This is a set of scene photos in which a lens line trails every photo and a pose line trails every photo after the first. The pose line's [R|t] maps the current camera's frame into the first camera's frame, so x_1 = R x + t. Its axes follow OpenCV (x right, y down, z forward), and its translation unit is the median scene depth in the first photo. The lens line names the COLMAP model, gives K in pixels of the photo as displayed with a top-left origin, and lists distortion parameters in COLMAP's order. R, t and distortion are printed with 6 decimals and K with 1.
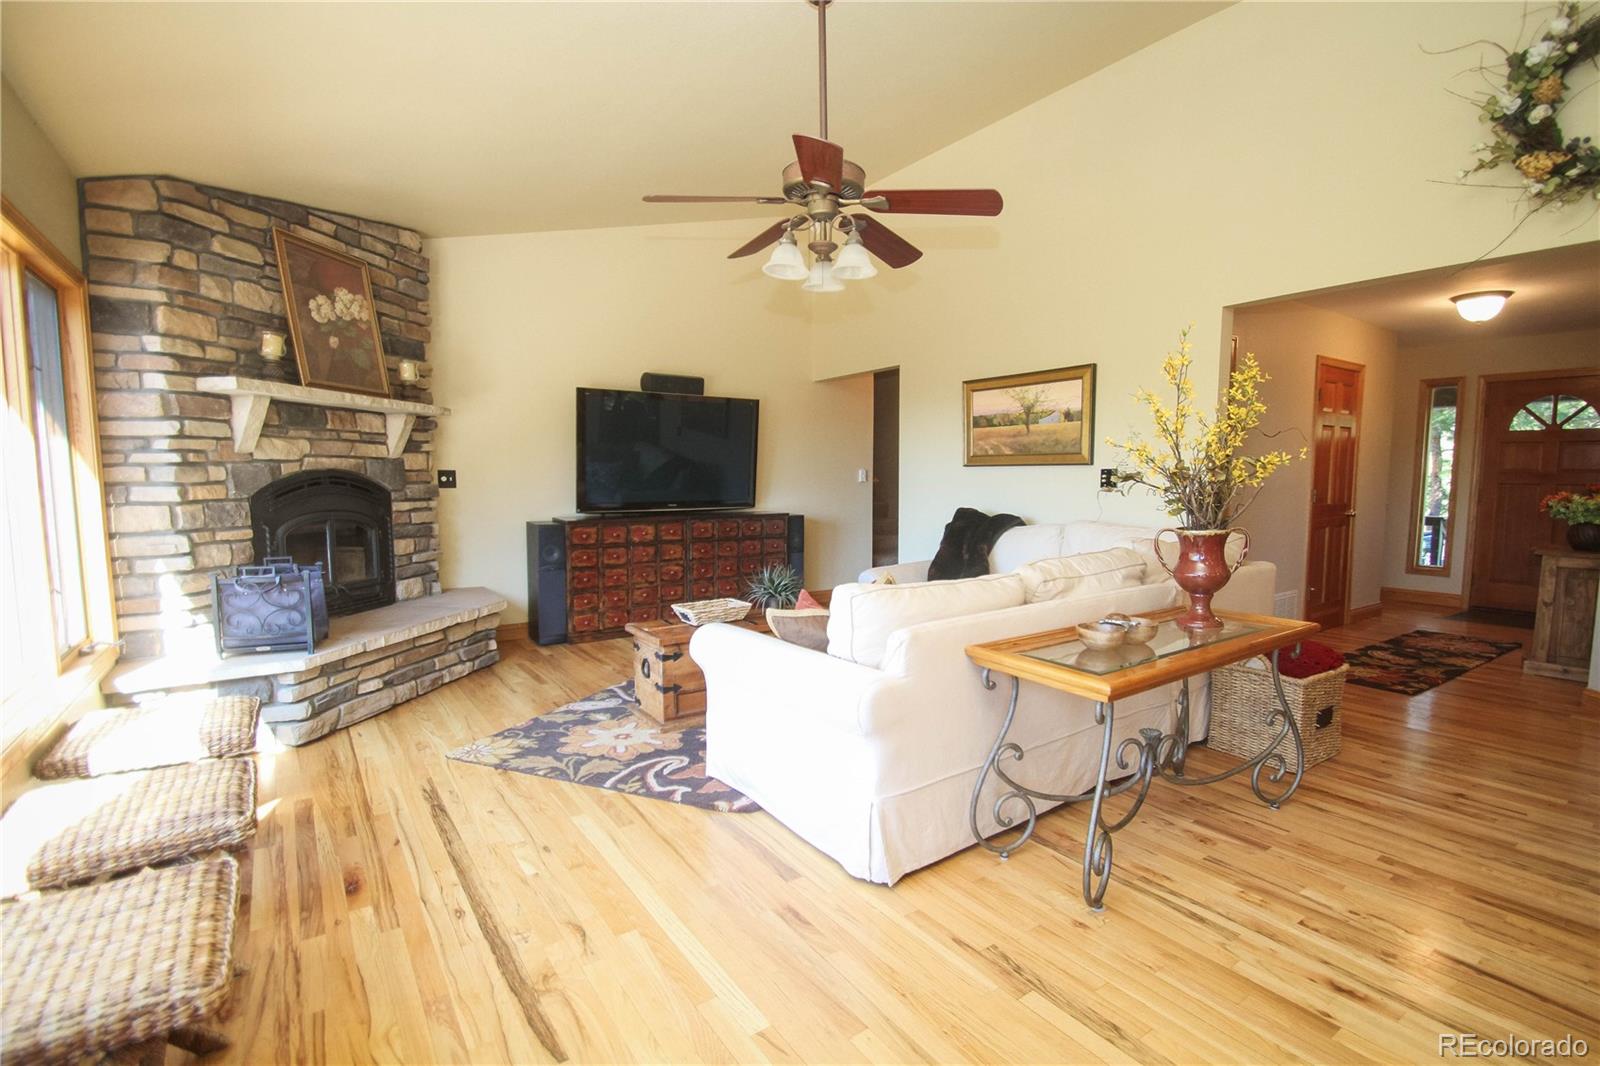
lens RADIAL K [[742.5, 0, 820.1], [0, 742.5, 545.8], [0, 0, 1]] dist [0.015114, -0.018951]
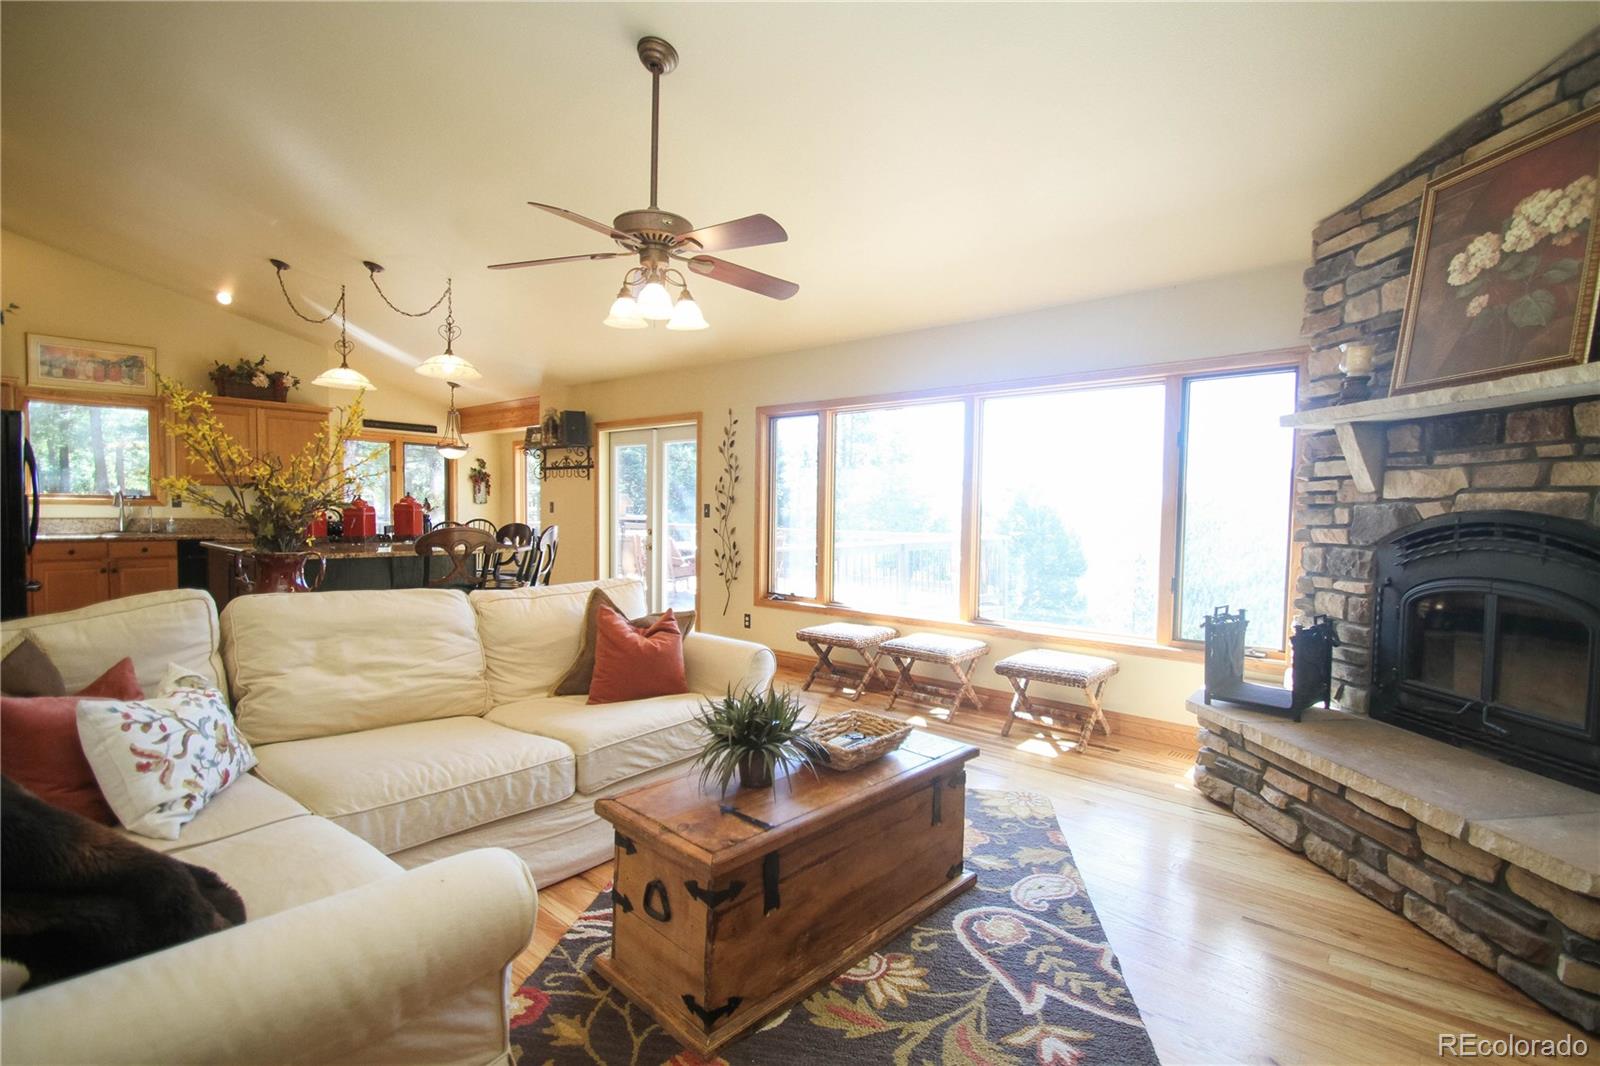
lens RADIAL K [[742.5, 0, 820.1], [0, 742.5, 545.8], [0, 0, 1]] dist [0.015114, -0.018951]
pose [[-0.968321, 0.004232, -0.249674, 0.029141], [-0.031896, 0.989570, 0.140478, -0.151976], [0.247664, 0.143991, -0.958086, 1.546305]]
